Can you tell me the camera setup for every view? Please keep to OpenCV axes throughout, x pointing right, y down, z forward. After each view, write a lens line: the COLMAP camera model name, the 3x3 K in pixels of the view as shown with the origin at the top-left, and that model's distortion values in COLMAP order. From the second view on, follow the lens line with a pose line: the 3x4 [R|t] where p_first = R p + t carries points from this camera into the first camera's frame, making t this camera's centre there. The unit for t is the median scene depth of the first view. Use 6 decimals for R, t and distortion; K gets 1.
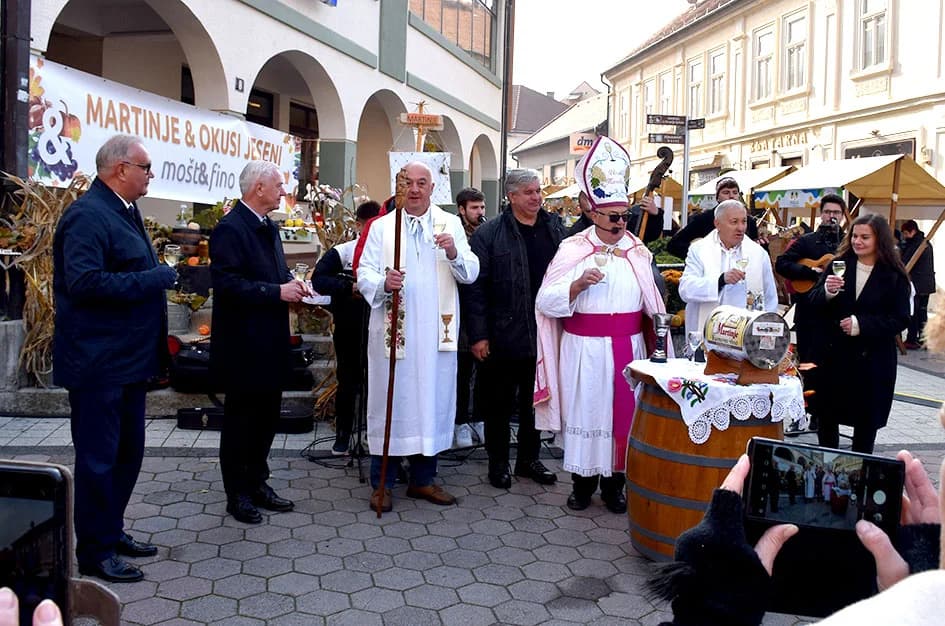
lens RADIAL K [[1200.2, 0, 472.5], [0, 1200.2, 313.0], [0, 0, 1]] dist [-0.272182, 0.869714]
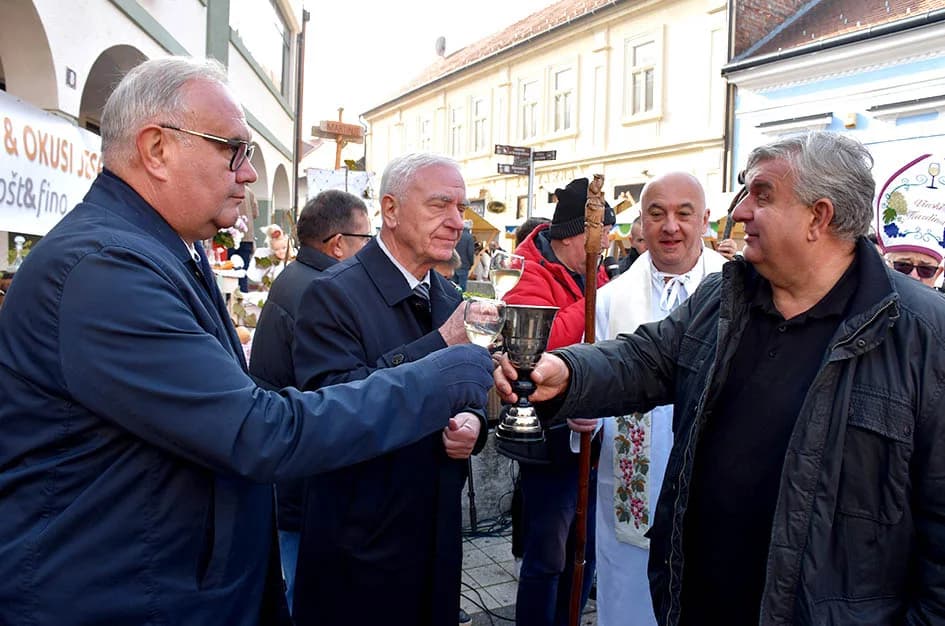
lens RADIAL K [[837.9, 0, 442.2], [0, 837.9, 312.8], [0, 0, 1]] dist [-0.060267, 0.014668]
pose [[0.938216, -0.024586, 0.345175, -0.159096], [0.021535, 0.999688, 0.012671, -0.042895], [-0.345379, -0.004455, 0.938453, 0.414590]]
